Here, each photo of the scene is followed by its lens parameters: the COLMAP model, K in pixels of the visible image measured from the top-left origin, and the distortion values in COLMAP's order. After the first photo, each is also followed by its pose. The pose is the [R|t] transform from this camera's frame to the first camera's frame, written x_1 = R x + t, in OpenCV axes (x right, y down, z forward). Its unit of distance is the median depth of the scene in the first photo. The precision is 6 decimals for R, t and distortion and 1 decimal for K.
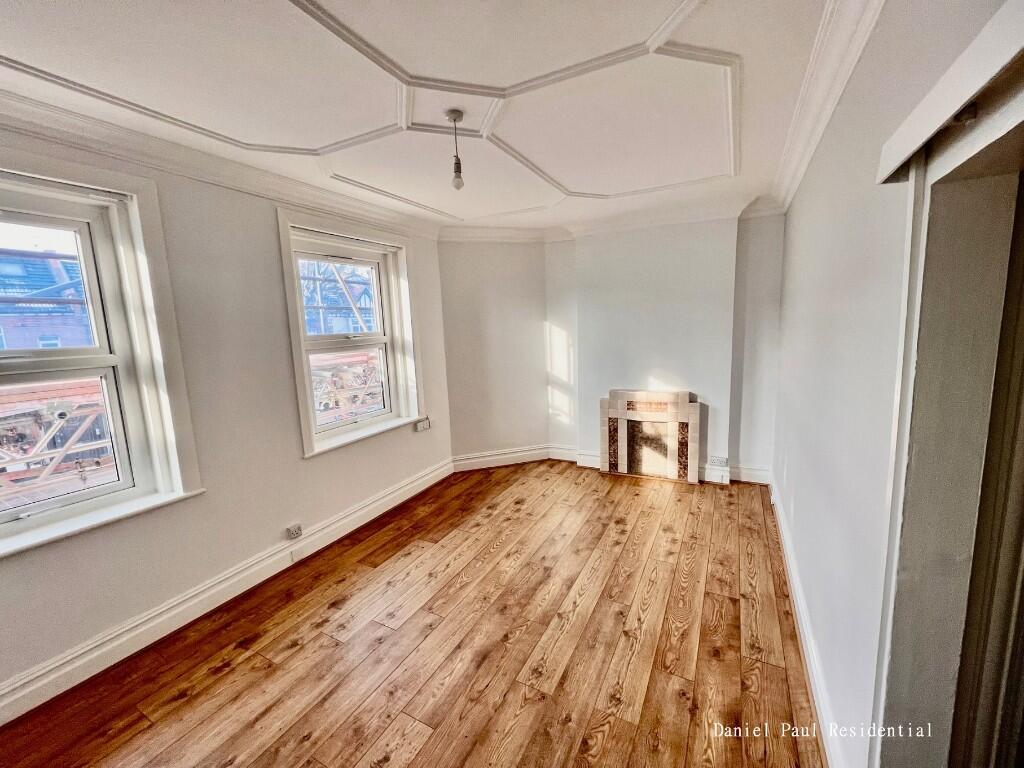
lens RADIAL K [[408.5, 0, 515.1], [0, 408.5, 380.6], [0, 0, 1]] dist [-0.001124, -0.000279]
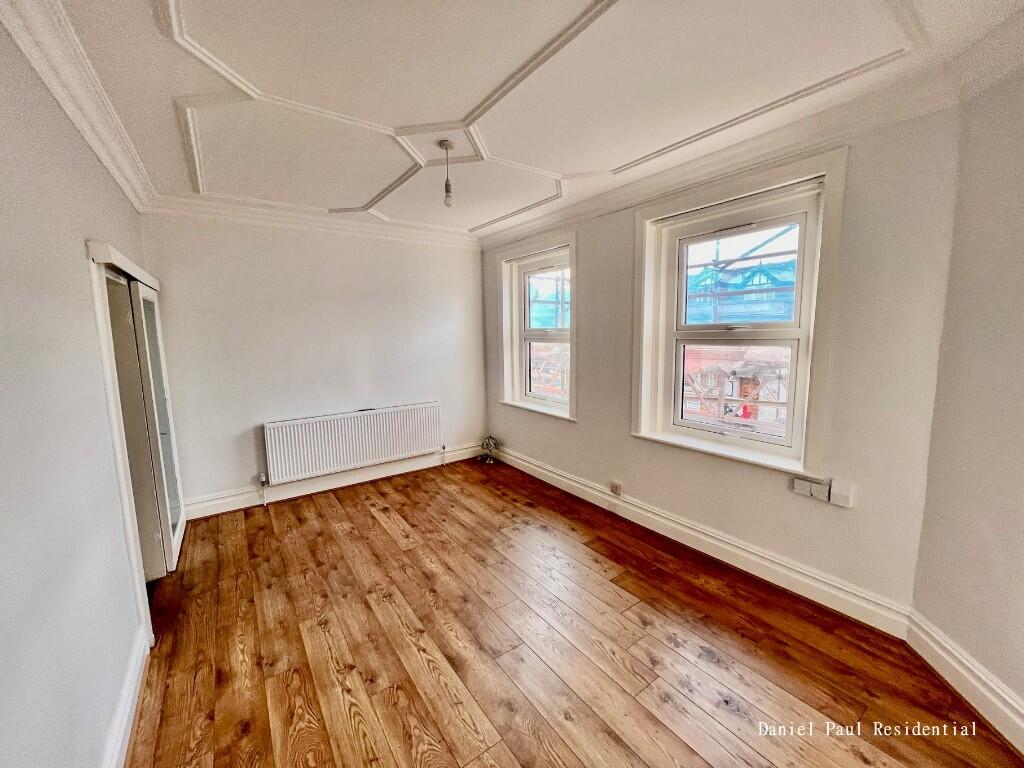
lens RADIAL K [[408.5, 0, 515.1], [0, 408.5, 380.6], [0, 0, 1]] dist [-0.001124, -0.000279]
pose [[-0.443464, 0.155166, -0.882759, 0.514970], [-0.089566, 0.972299, 0.215900, -0.145919], [0.891806, 0.174809, -0.417282, 1.009334]]
